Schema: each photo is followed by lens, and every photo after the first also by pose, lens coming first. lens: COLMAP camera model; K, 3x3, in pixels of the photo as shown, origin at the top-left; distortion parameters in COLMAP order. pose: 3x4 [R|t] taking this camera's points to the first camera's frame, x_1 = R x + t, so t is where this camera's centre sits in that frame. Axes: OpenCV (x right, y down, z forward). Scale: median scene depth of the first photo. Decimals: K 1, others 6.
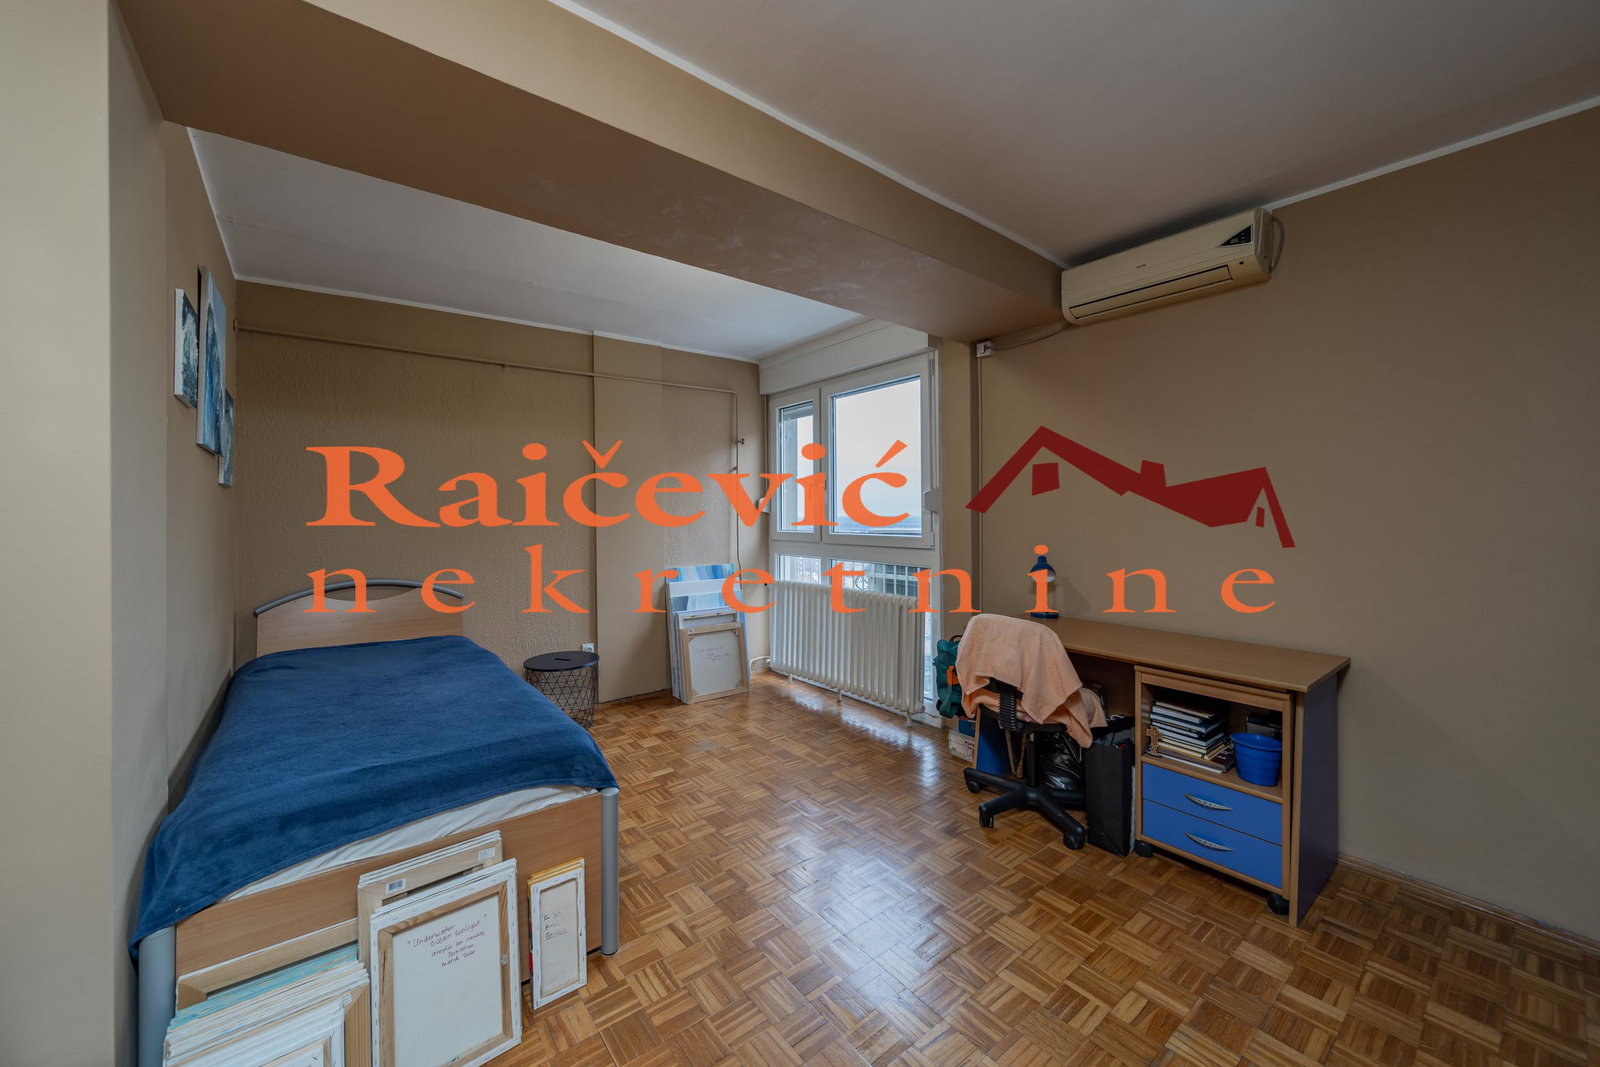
lens RADIAL K [[570.9, 0, 762.6], [0, 570.9, 519.6], [0, 0, 1]] dist [0.000160, -0.000463]
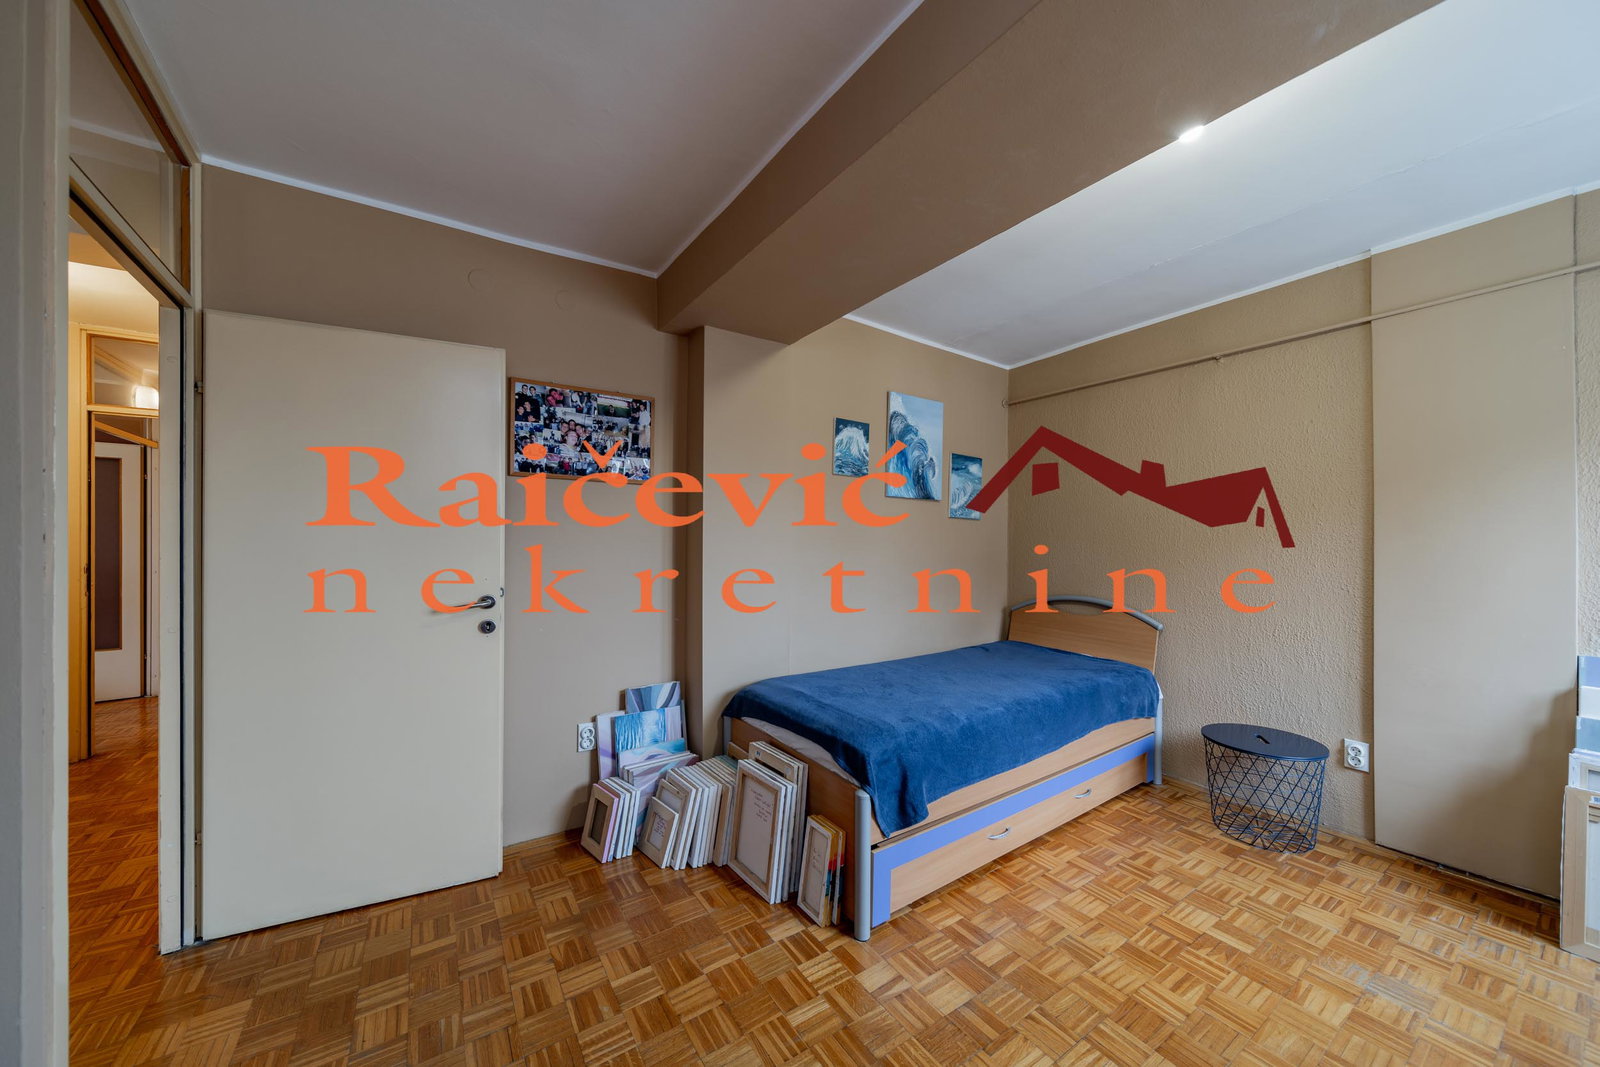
lens RADIAL K [[565.7, 0, 802.2], [0, 565.7, 540.6], [0, 0, 1]] dist [-0.000460, -0.000726]
pose [[-0.039980, 0.005581, -0.999185, 0.708549], [-0.010753, 0.999924, 0.006016, -0.009522], [0.999143, 0.010985, -0.039917, 0.800840]]
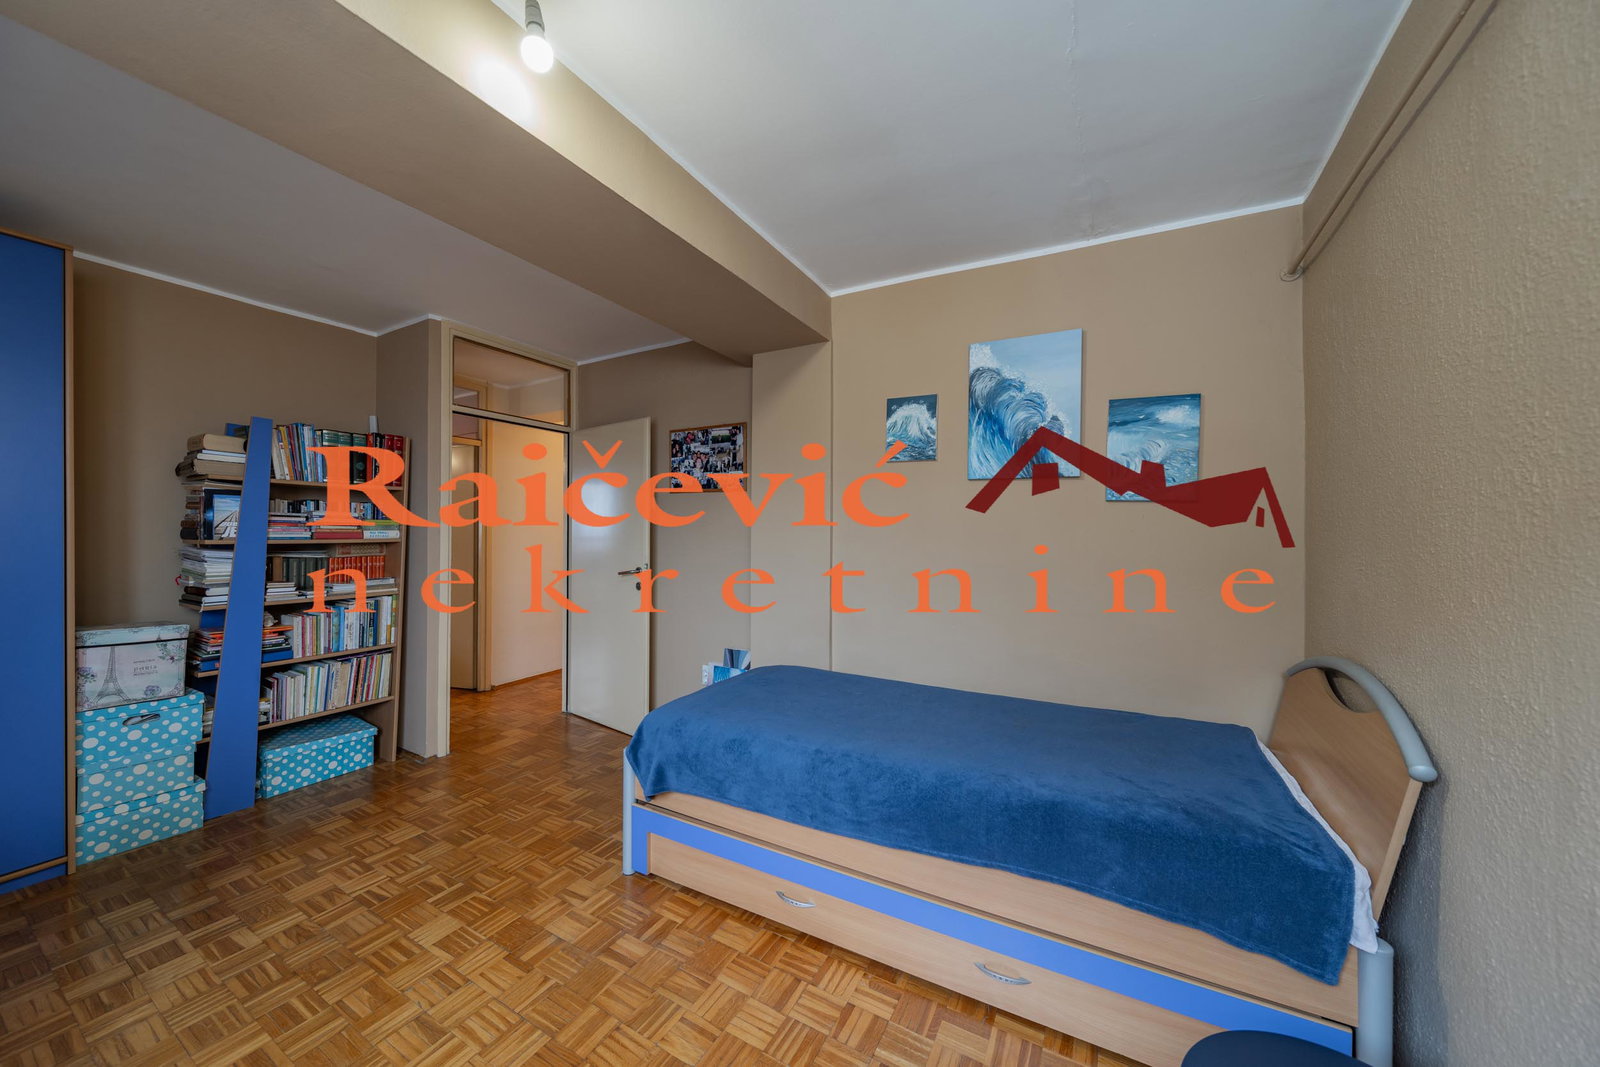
lens RADIAL K [[565.7, 0, 806.6], [0, 565.7, 533.0], [0, 0, 1]] dist [-0.000460, -0.000726]
pose [[-0.911666, -0.001070, -0.410930, -0.092112], [-0.005122, 0.999949, 0.008759, -0.019673], [0.410899, 0.010090, -0.911625, 2.013854]]
